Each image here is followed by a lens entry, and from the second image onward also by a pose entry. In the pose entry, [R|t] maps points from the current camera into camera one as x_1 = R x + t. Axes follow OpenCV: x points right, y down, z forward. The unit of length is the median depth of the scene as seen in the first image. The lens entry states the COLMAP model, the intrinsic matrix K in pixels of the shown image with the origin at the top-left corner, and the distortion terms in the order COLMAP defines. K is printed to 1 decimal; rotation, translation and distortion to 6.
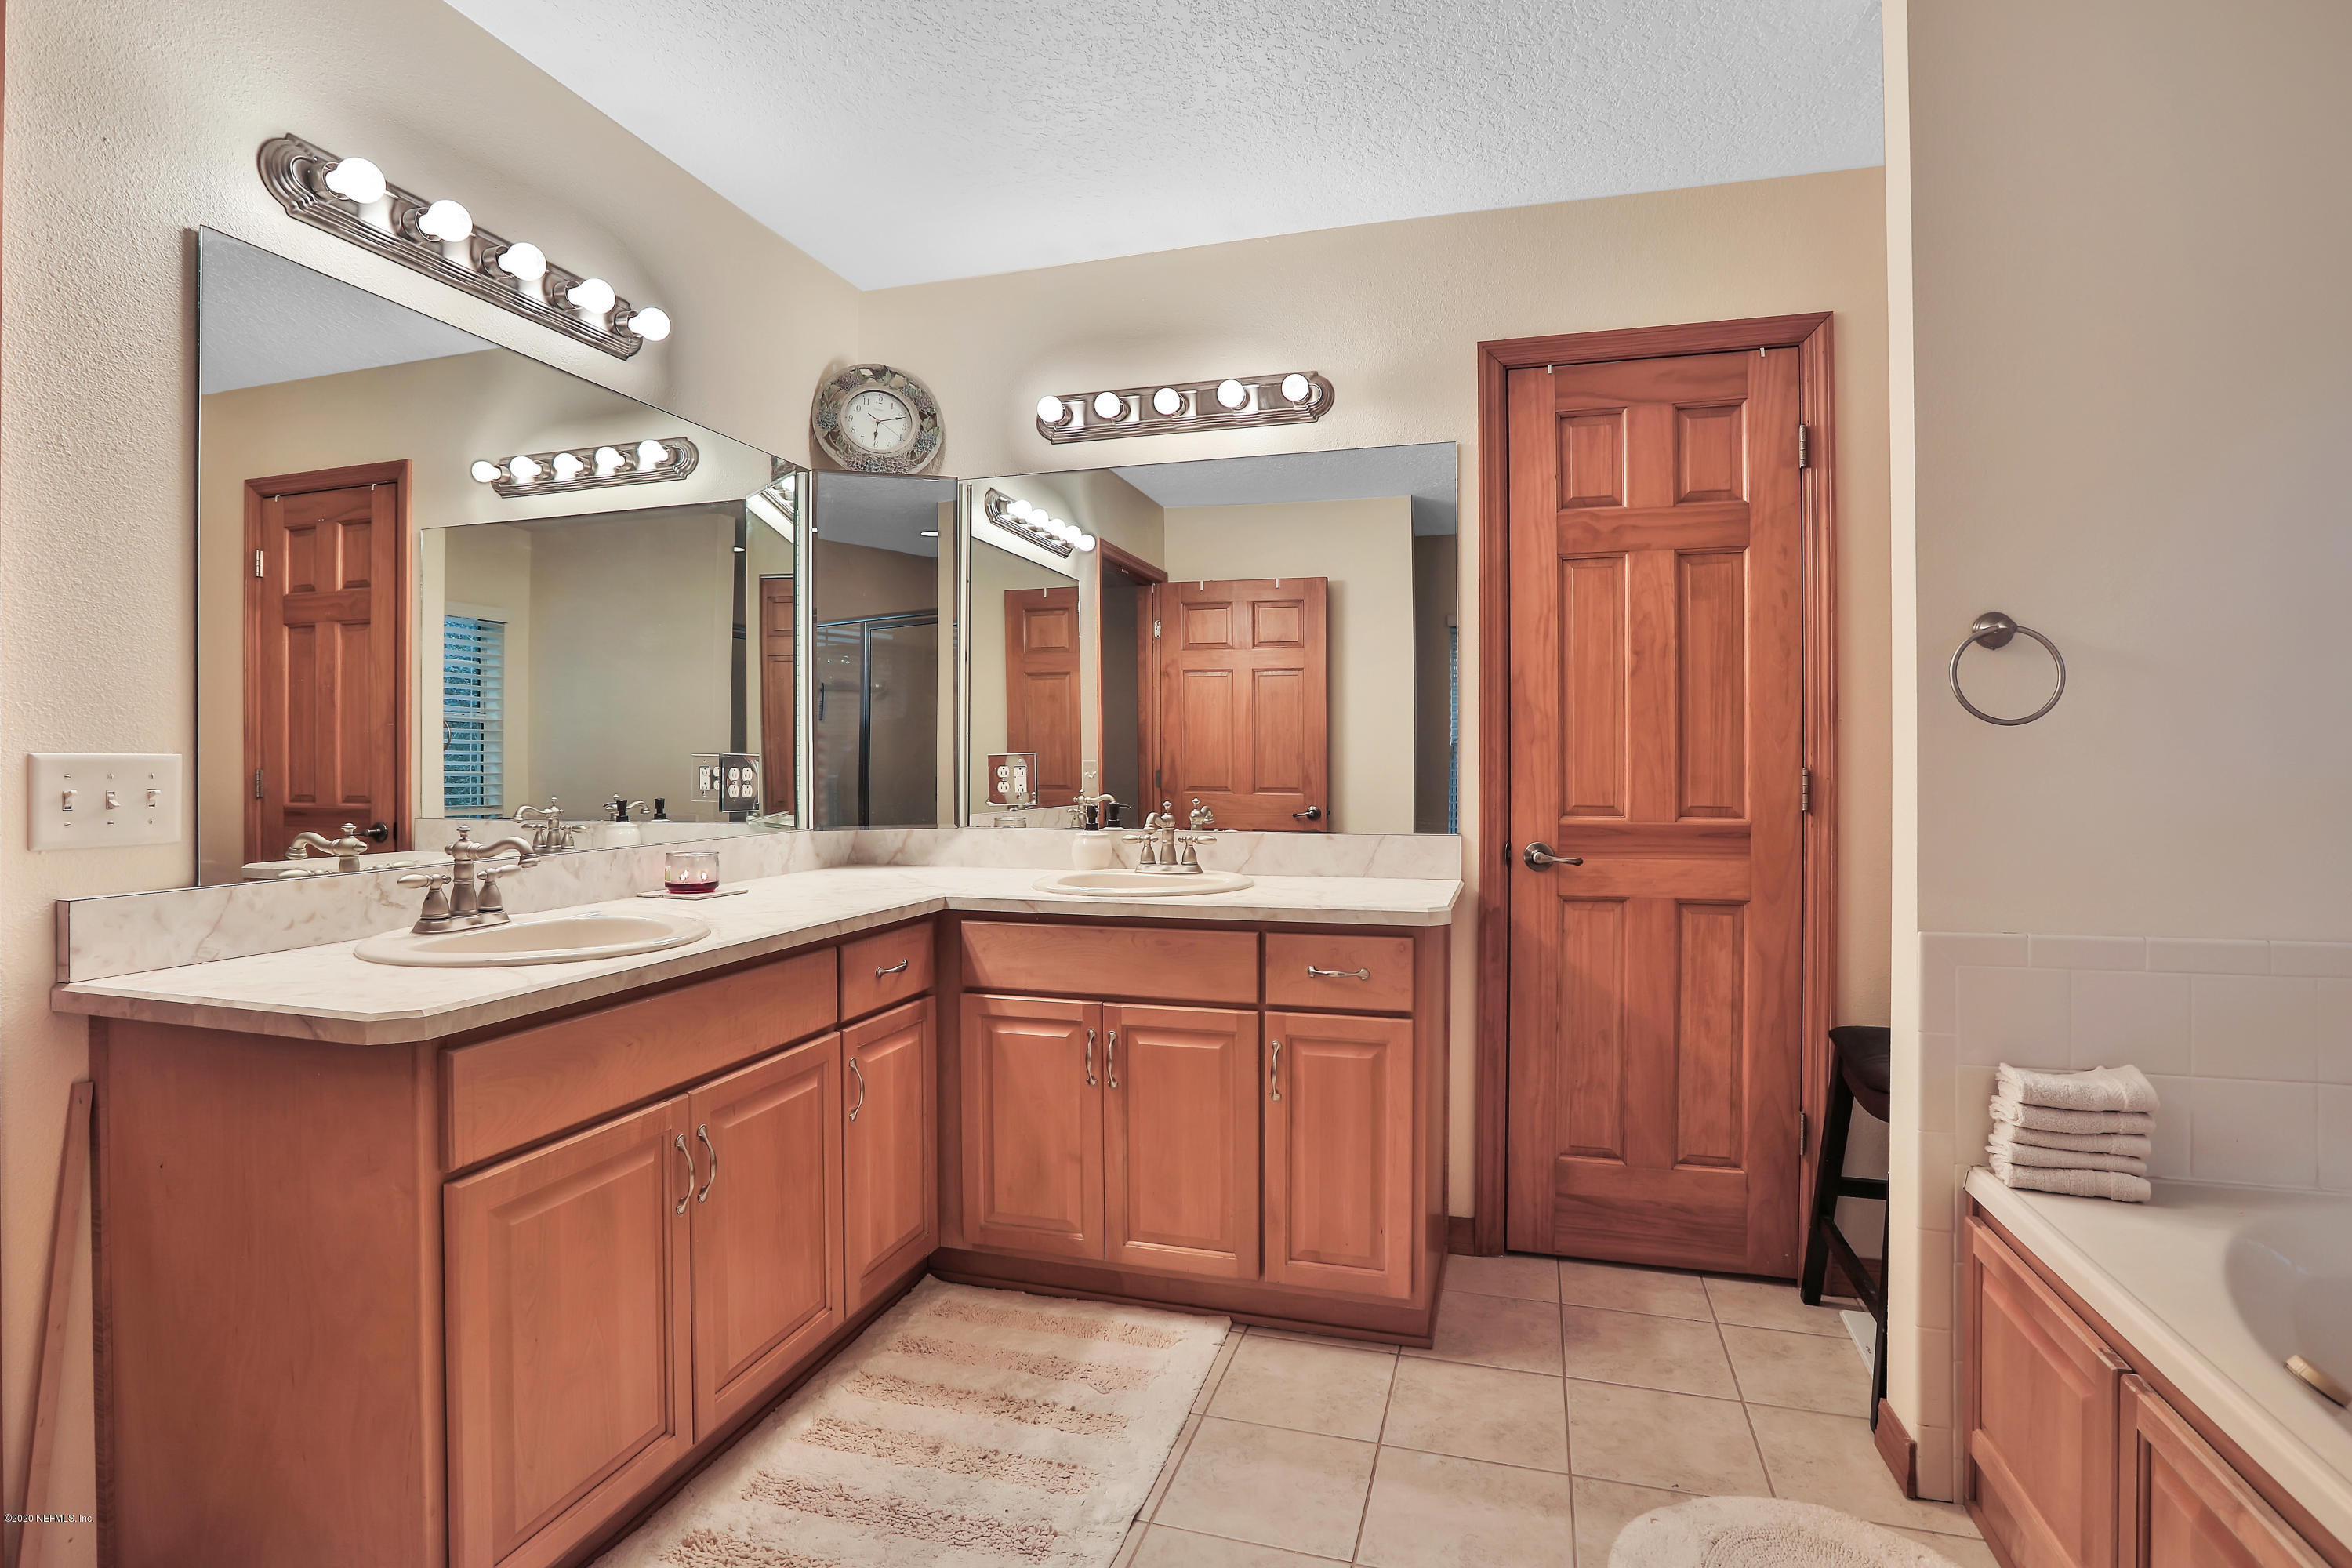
lens RADIAL K [[1170.0, 0, 1185.6], [0, 1170.0, 771.6], [0, 0, 1]] dist [-0.042385, 0.016151]
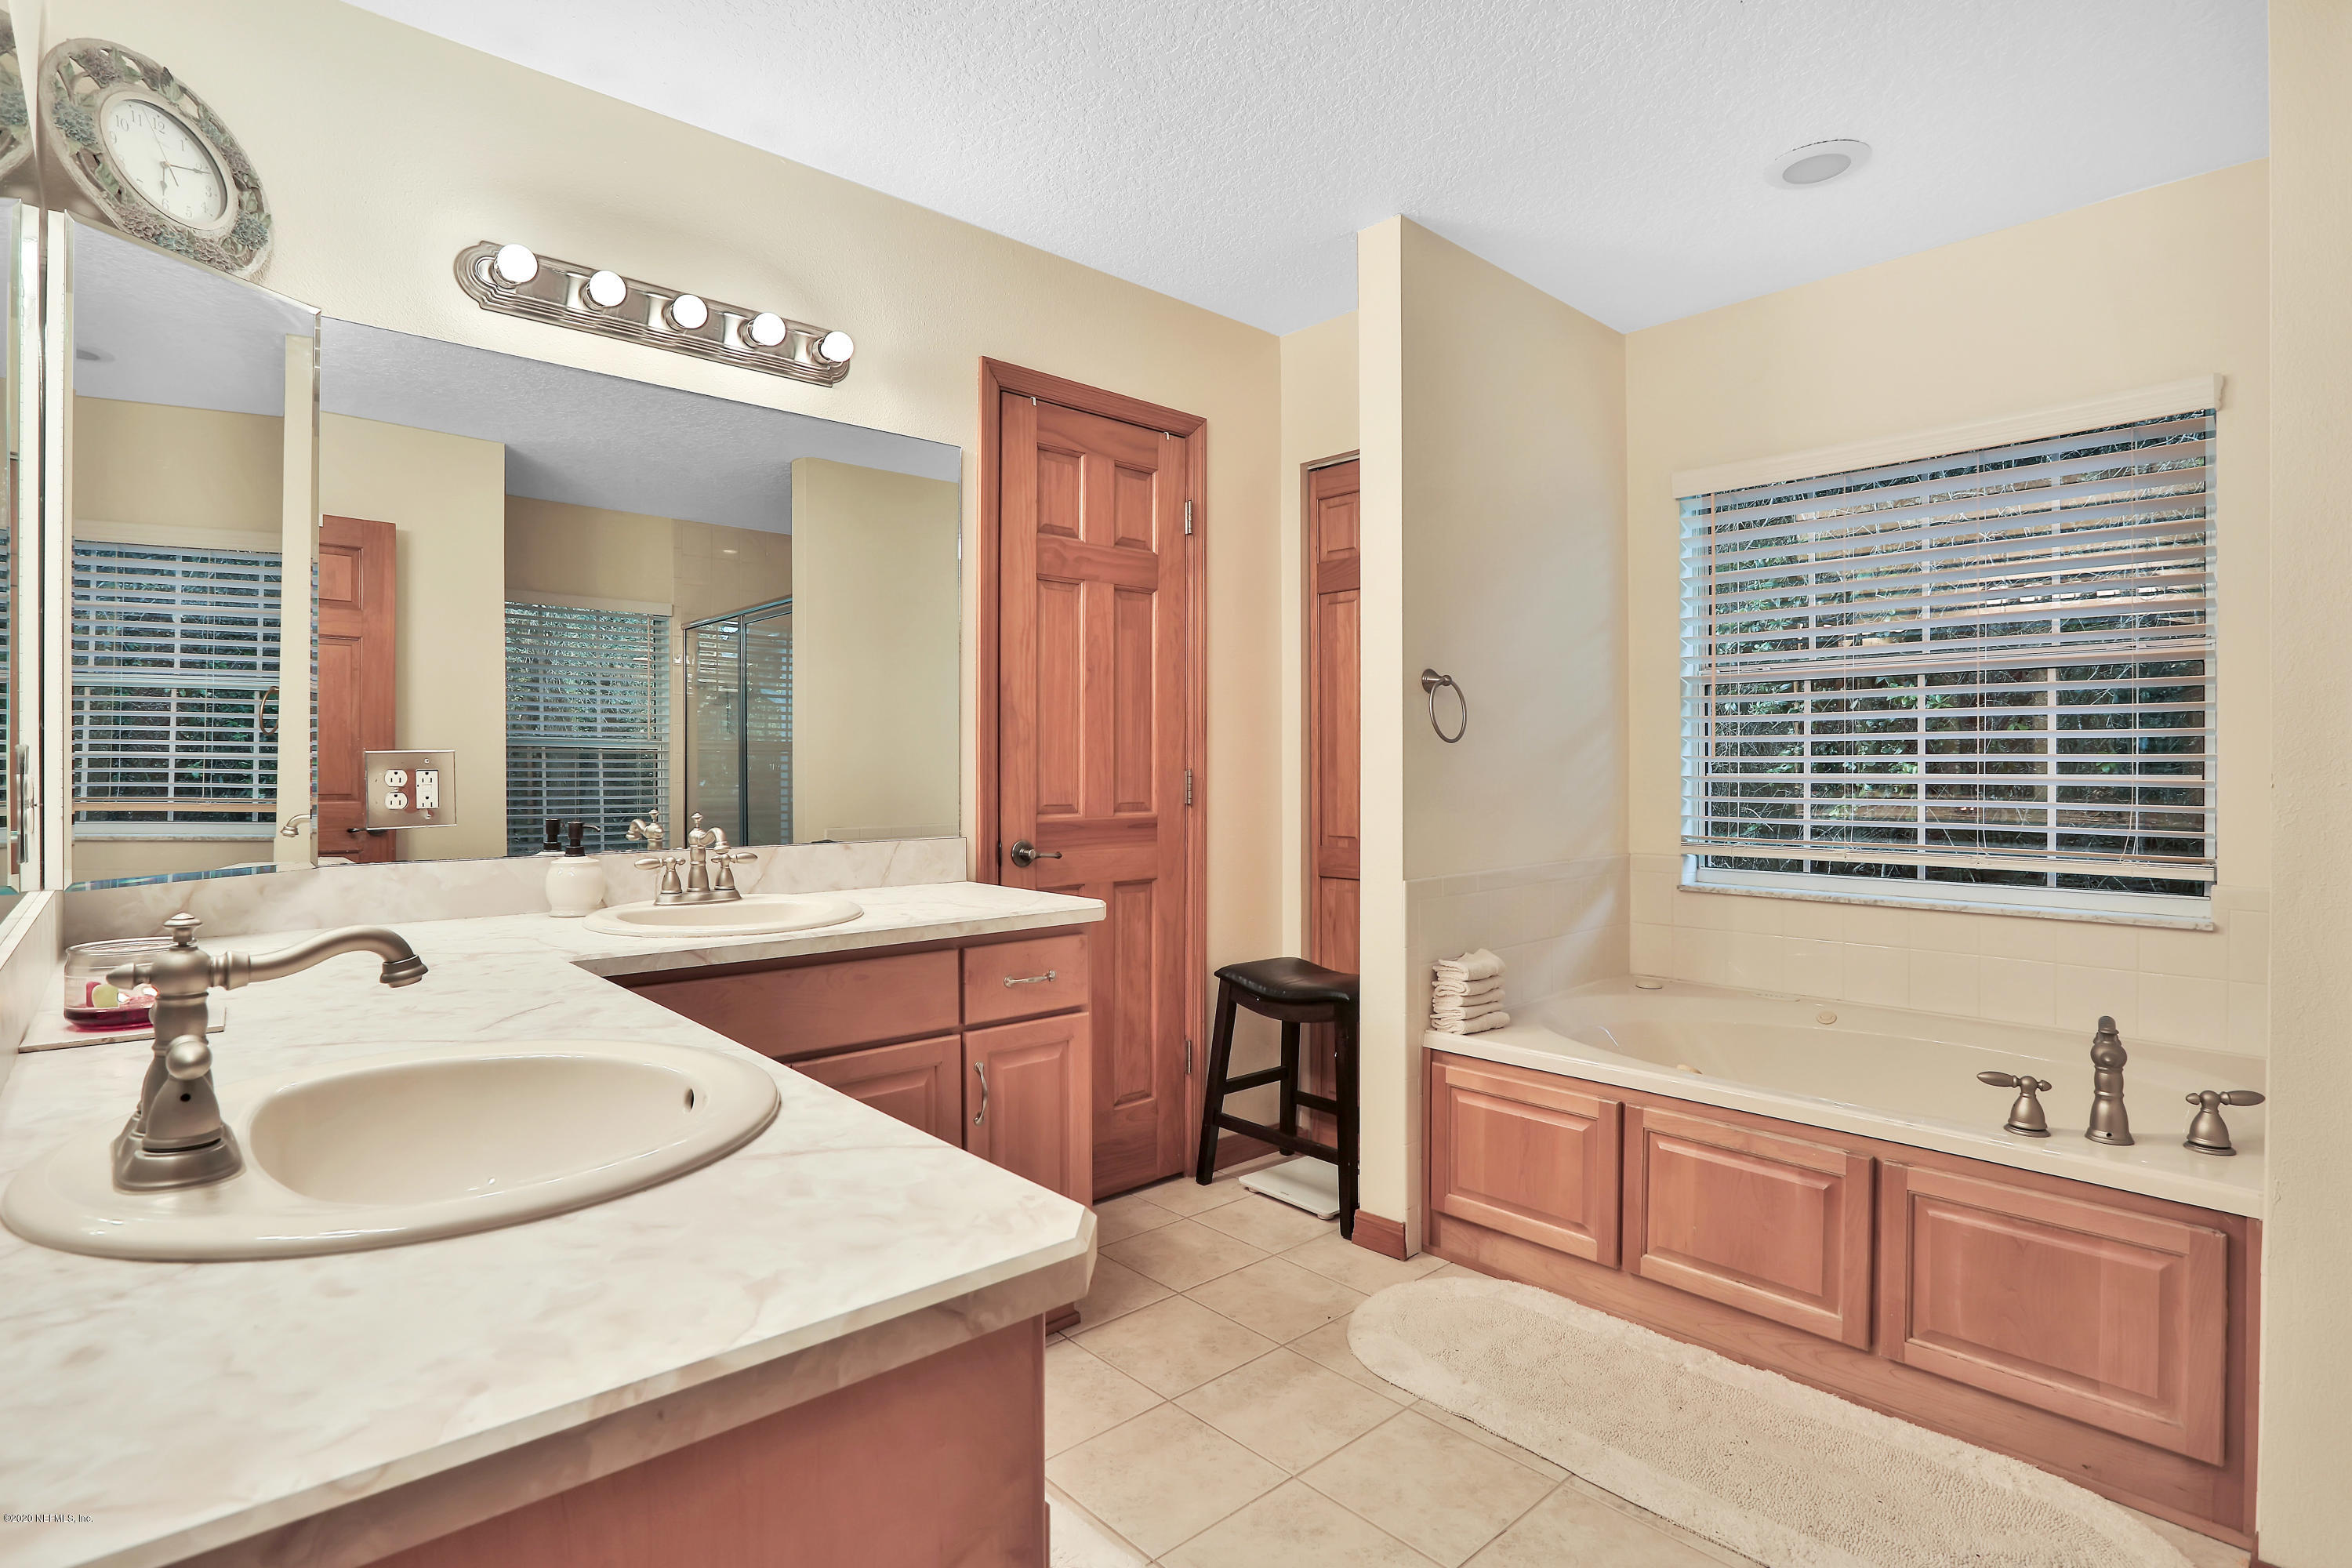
lens RADIAL K [[1185.1, 0, 1176.0], [0, 1185.1, 784.0], [0, 0, 1]] dist [-0.071060, 0.040574]
pose [[0.516318, -0.011817, 0.856315, -0.570951], [0.003292, 0.999925, 0.011814, -0.003373], [-0.856390, -0.003280, 0.516318, 0.326966]]
